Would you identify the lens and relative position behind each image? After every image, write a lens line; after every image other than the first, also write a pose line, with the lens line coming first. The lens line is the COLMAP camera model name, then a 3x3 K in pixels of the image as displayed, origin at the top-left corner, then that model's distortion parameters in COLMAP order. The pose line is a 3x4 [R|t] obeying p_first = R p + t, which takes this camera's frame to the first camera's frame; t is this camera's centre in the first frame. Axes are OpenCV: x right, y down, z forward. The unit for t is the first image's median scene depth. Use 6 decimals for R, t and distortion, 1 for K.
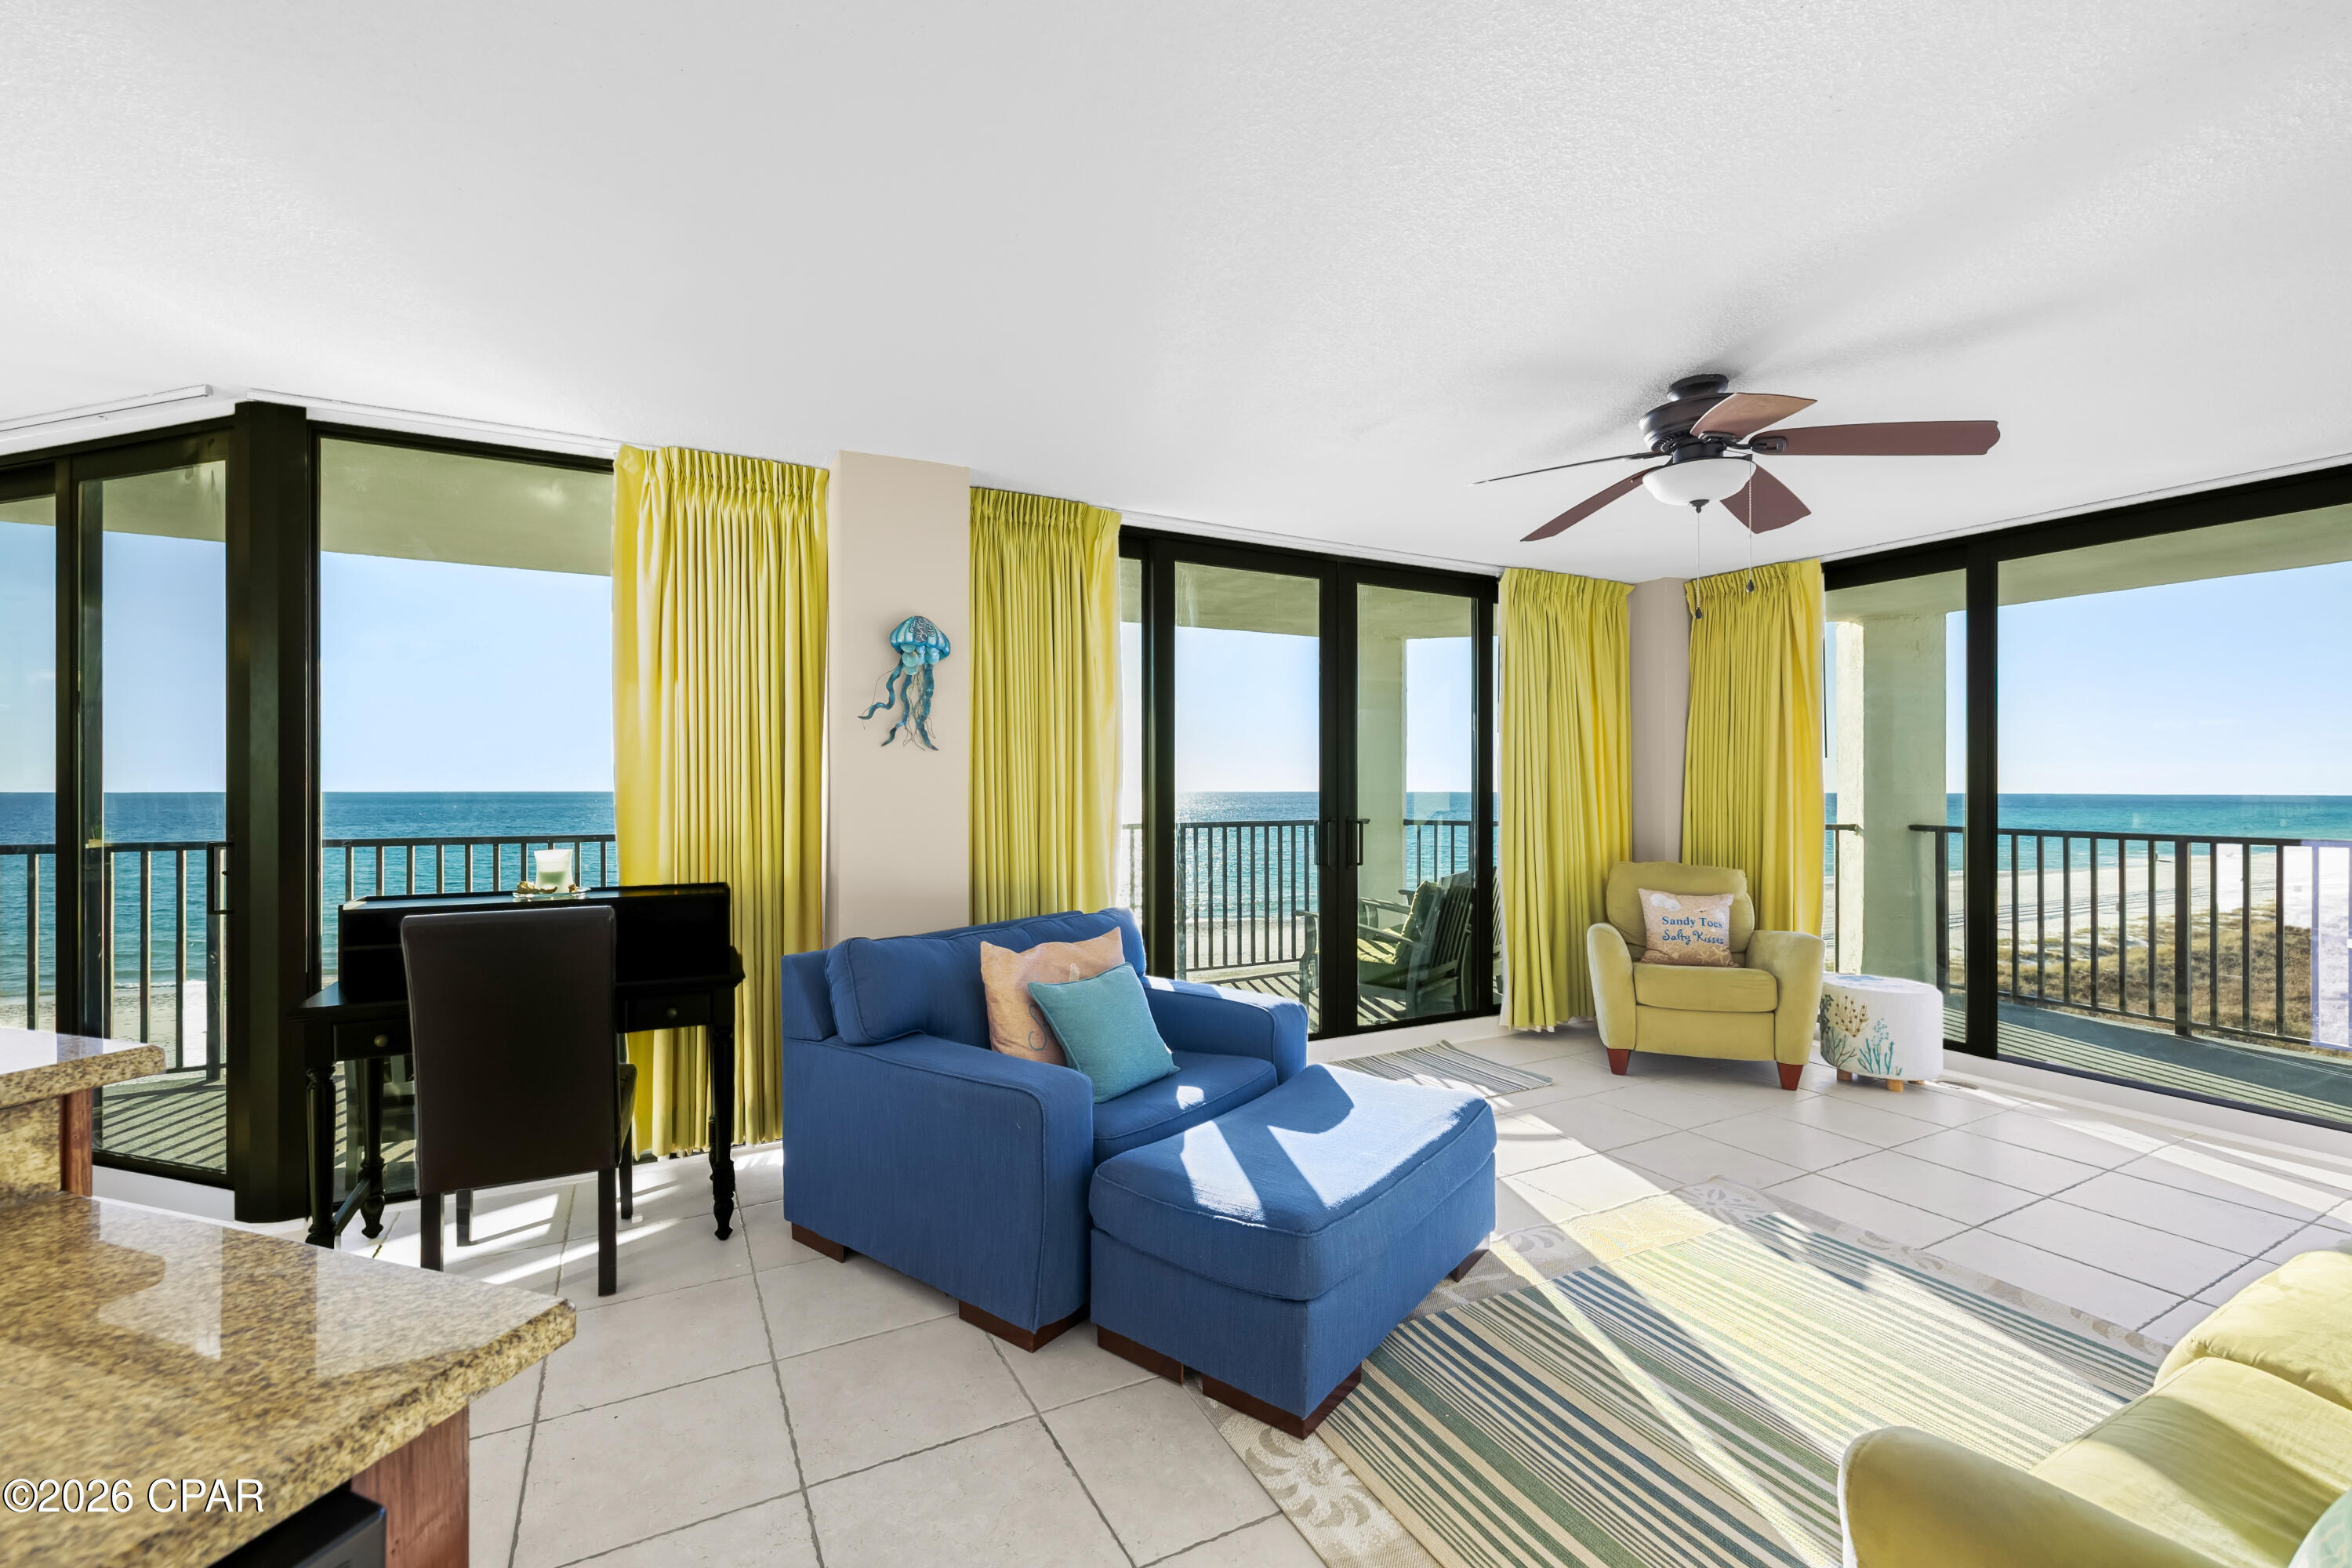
lens RADIAL K [[991.8, 0, 1172.0], [0, 991.8, 779.5], [0, 0, 1]] dist [-0.000601, -0.000373]
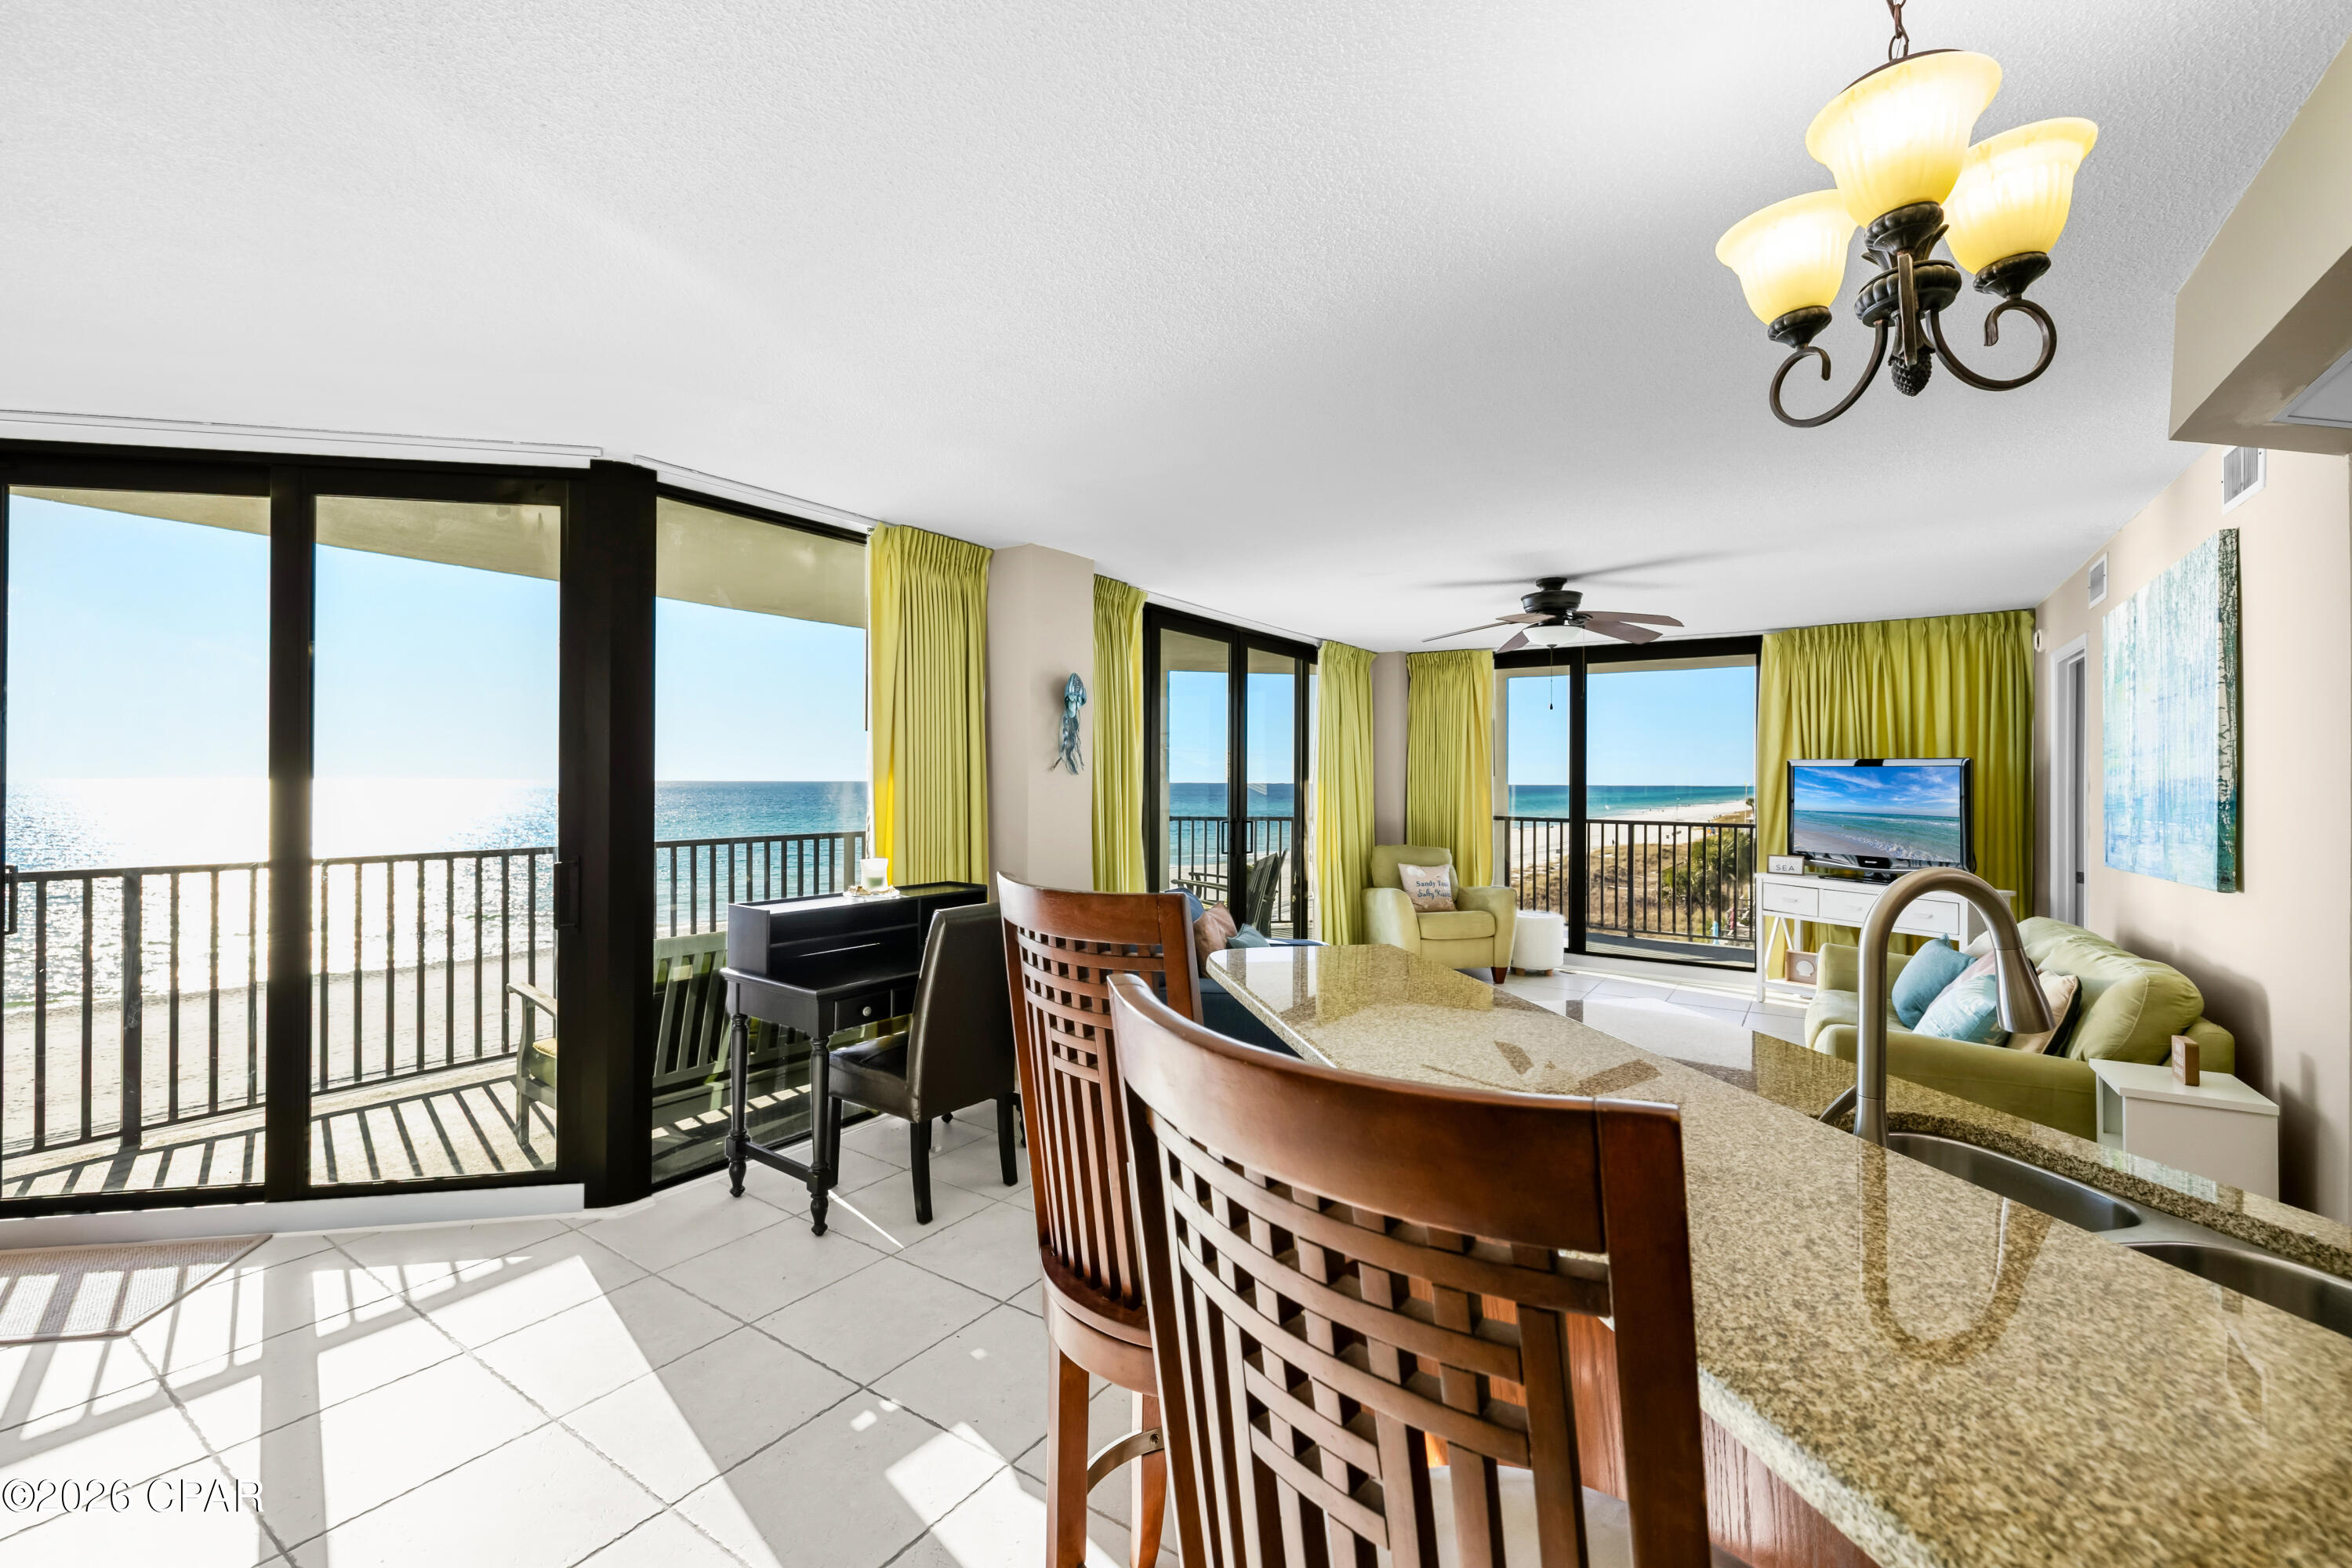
lens RADIAL K [[991.8, 0, 1176.3], [0, 991.8, 782.7], [0, 0, 1]] dist [-0.000601, -0.000373]
pose [[0.882516, 0.002514, 0.470276, -0.741134], [-0.009659, 0.999872, 0.012781, -0.037333], [-0.470184, -0.015822, 0.882427, -0.223061]]
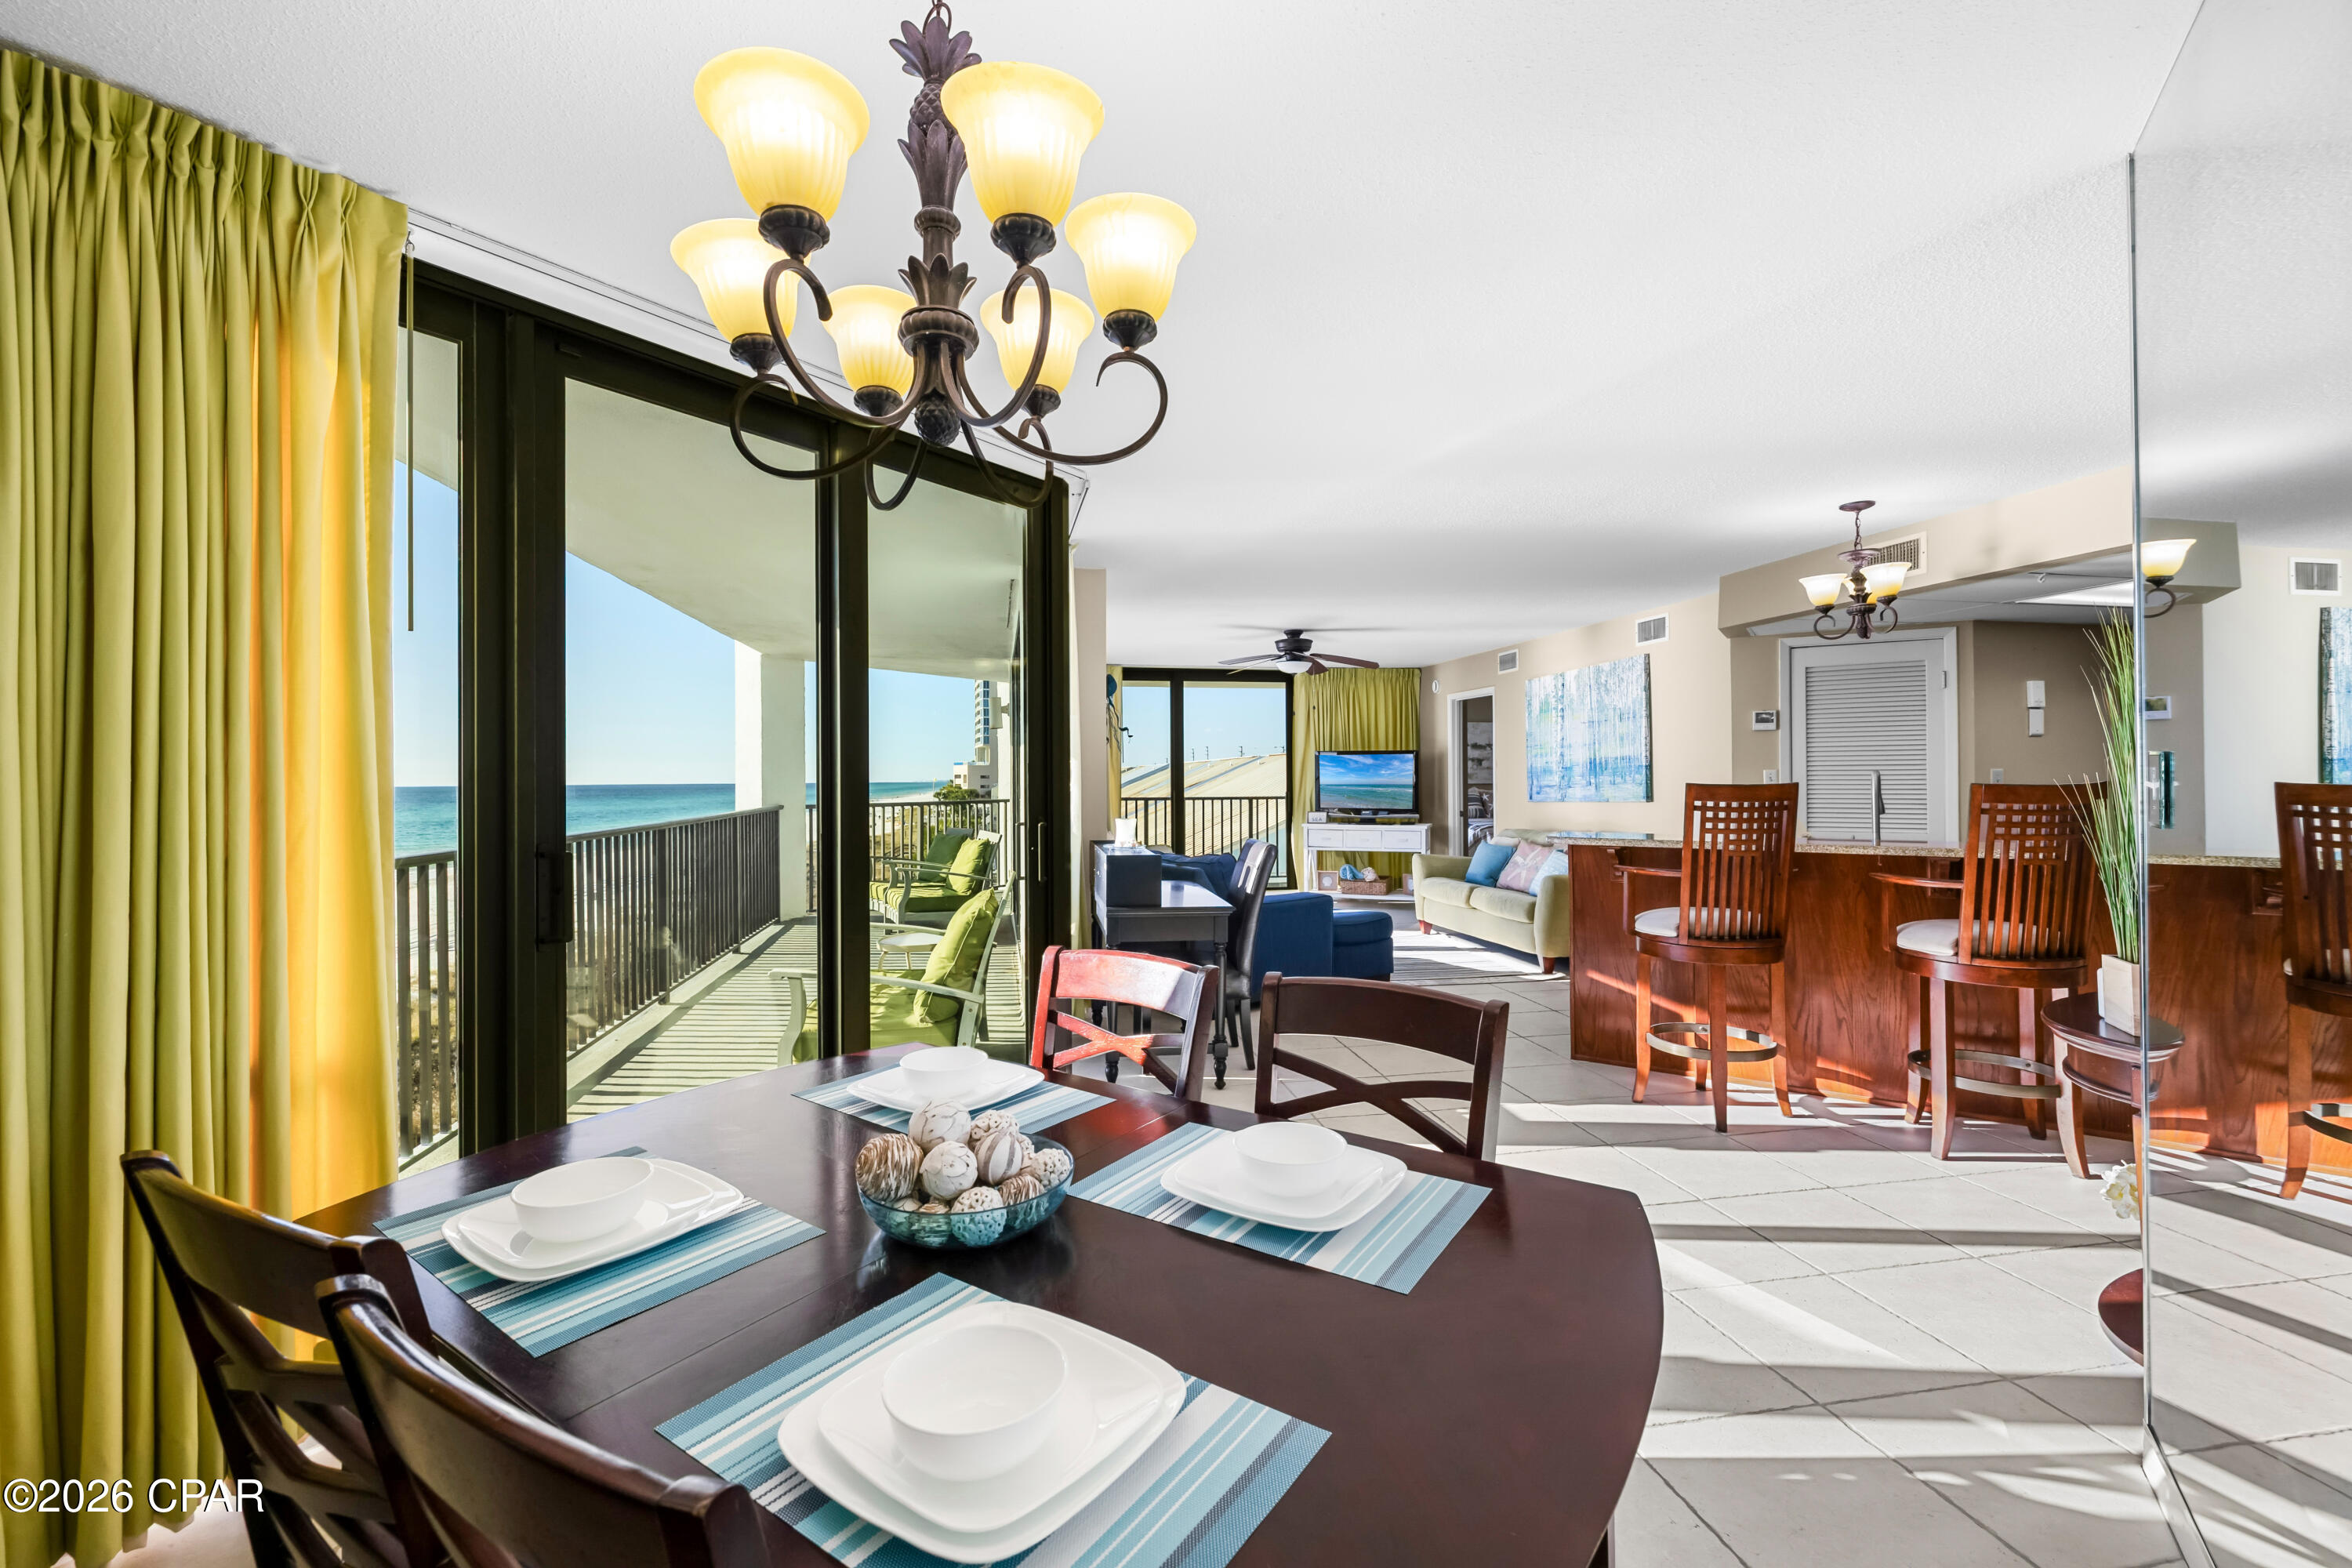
lens RADIAL K [[991.8, 0, 1183.8], [0, 991.8, 770.9], [0, 0, 1]] dist [-0.000601, -0.000373]
pose [[0.295448, 0.003998, 0.955351, -1.753693], [-0.005119, 0.999984, -0.002601, 0.000684], [-0.955345, -0.004122, 0.295463, 0.385362]]
